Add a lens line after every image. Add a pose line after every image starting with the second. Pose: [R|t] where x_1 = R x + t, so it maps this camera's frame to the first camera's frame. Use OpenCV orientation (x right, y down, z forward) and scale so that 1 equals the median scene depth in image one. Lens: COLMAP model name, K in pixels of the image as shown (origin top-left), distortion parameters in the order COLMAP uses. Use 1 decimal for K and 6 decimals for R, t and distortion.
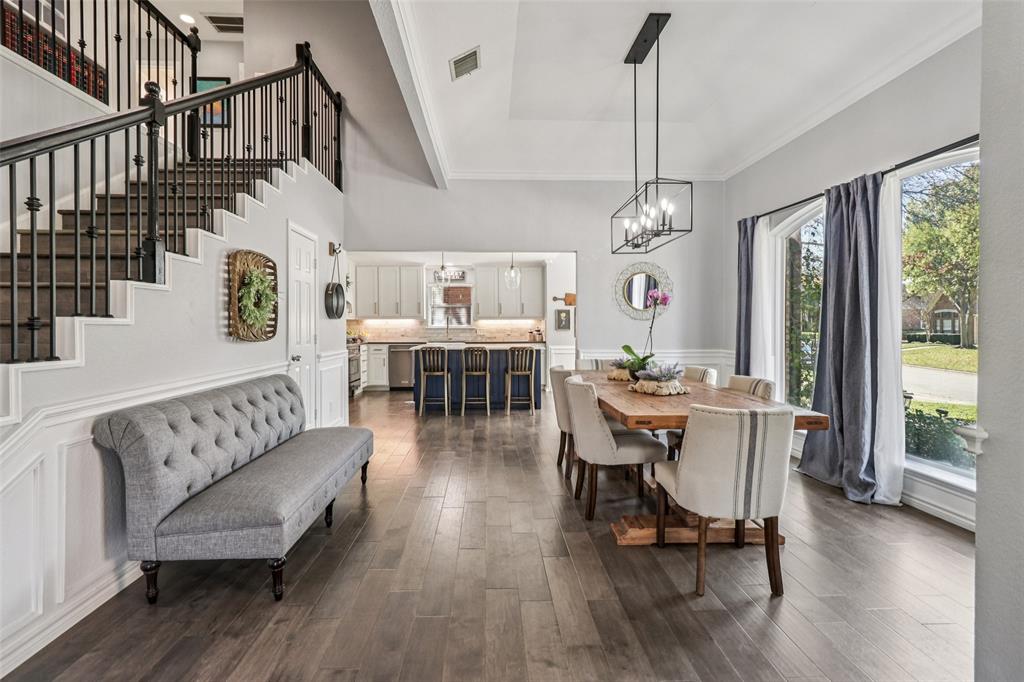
lens RADIAL K [[476.2, 0, 501.1], [0, 476.2, 328.3], [0, 0, 1]] dist [0.004835, -0.004494]
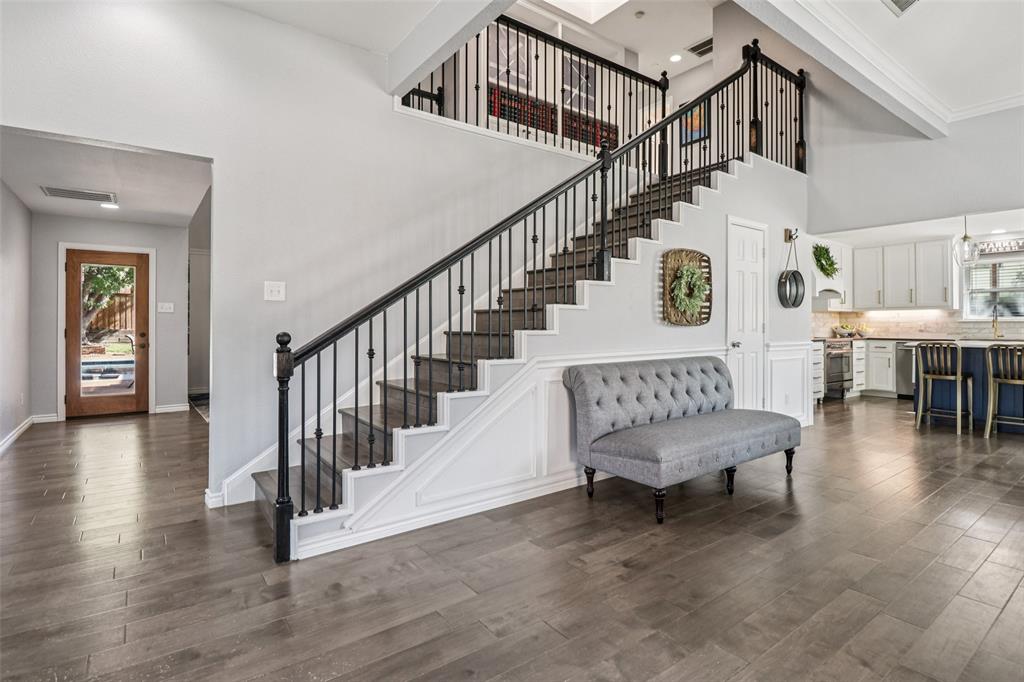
lens RADIAL K [[505.3, 0, 512.6], [0, 505.3, 321.3], [0, 0, 1]] dist [-0.012483, -0.003761]
pose [[0.563598, -0.004974, -0.826034, 0.224089], [-0.005066, 0.999942, -0.009478, 0.025614], [0.826034, 0.009527, 0.563540, -0.044207]]
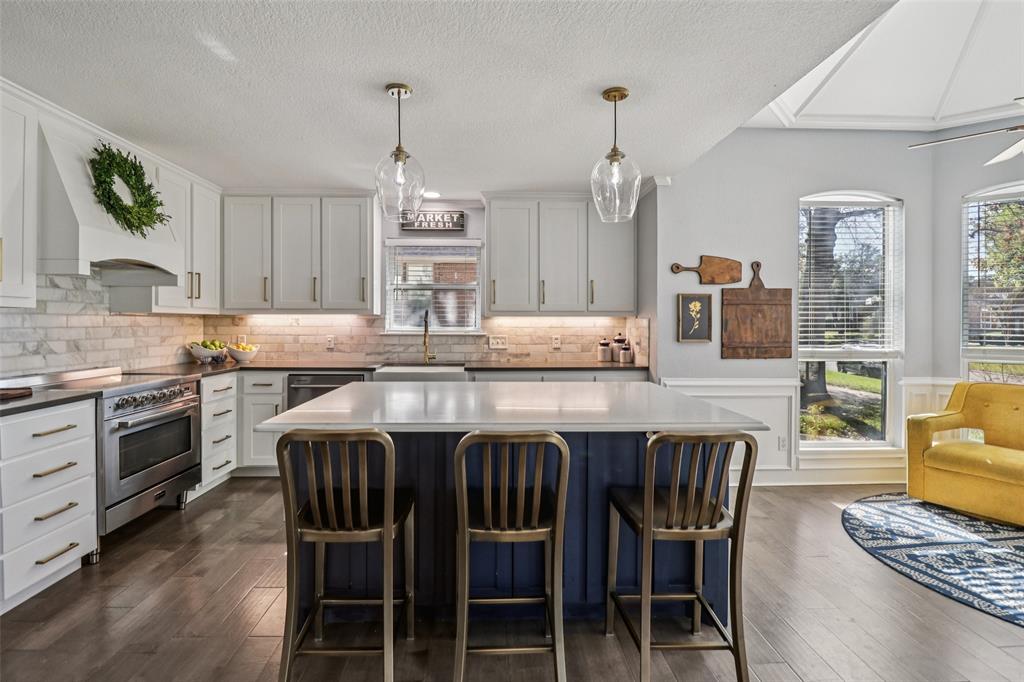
lens RADIAL K [[505.3, 0, 499.2], [0, 505.3, 325.4], [0, 0, 1]] dist [-0.012483, -0.003761]
pose [[0.999981, 0.005814, -0.001965, -0.096963], [-0.005814, 0.999983, 0.000282, -0.022376], [0.001966, -0.000270, 0.999998, 1.208782]]
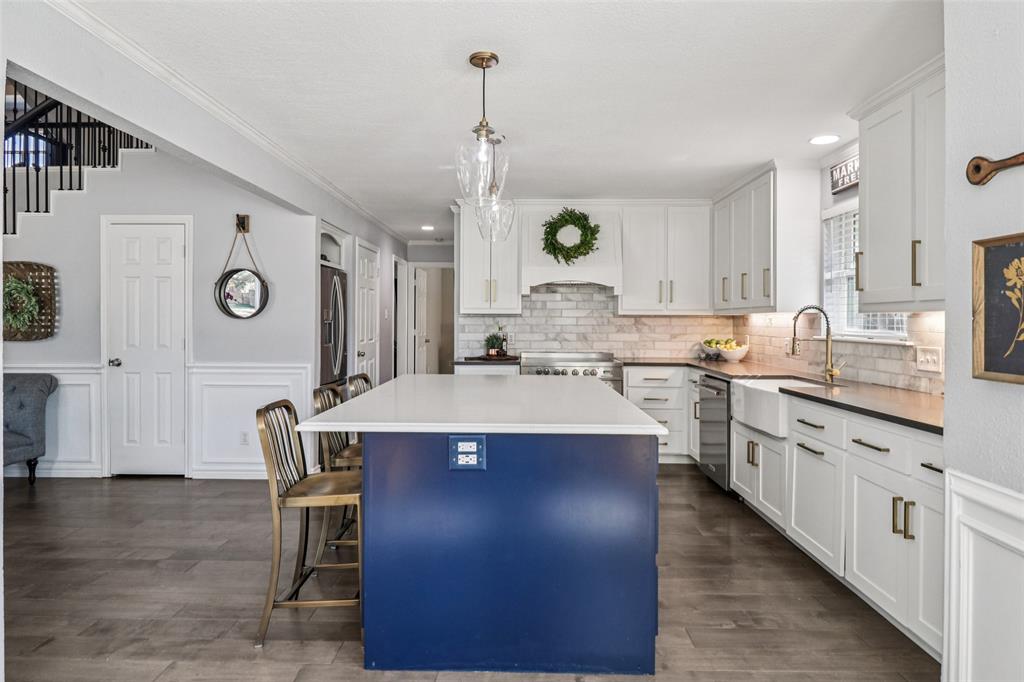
lens RADIAL K [[579.3, 0, 516.4], [0, 579.3, 319.8], [0, 0, 1]] dist [0.014249, -0.000456]
pose [[-0.043698, 0.001373, -0.999044, 0.676527], [-0.008881, 0.999959, 0.001763, -0.029710], [0.999005, 0.008950, -0.043684, 1.899410]]
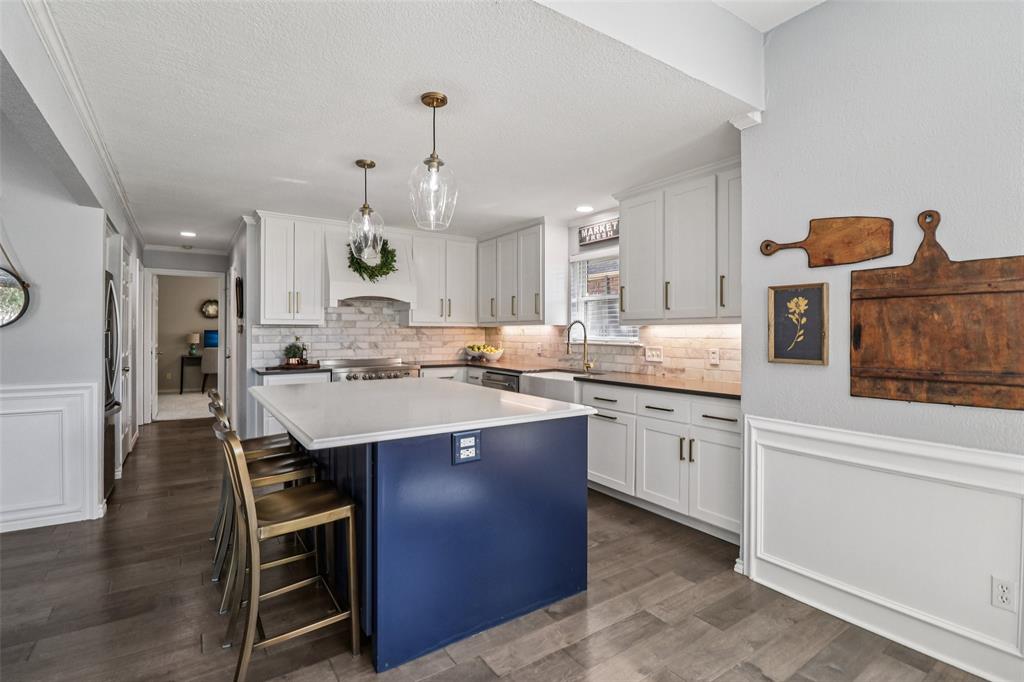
lens RADIAL K [[476.2, 0, 508.1], [0, 476.2, 330.5], [0, 0, 1]] dist [0.004835, -0.004494]
pose [[0.530717, 0.001798, -0.847547, 0.590629], [-0.007616, 0.999967, -0.002648, -0.027273], [0.847515, 0.007860, 0.530713, 1.602125]]
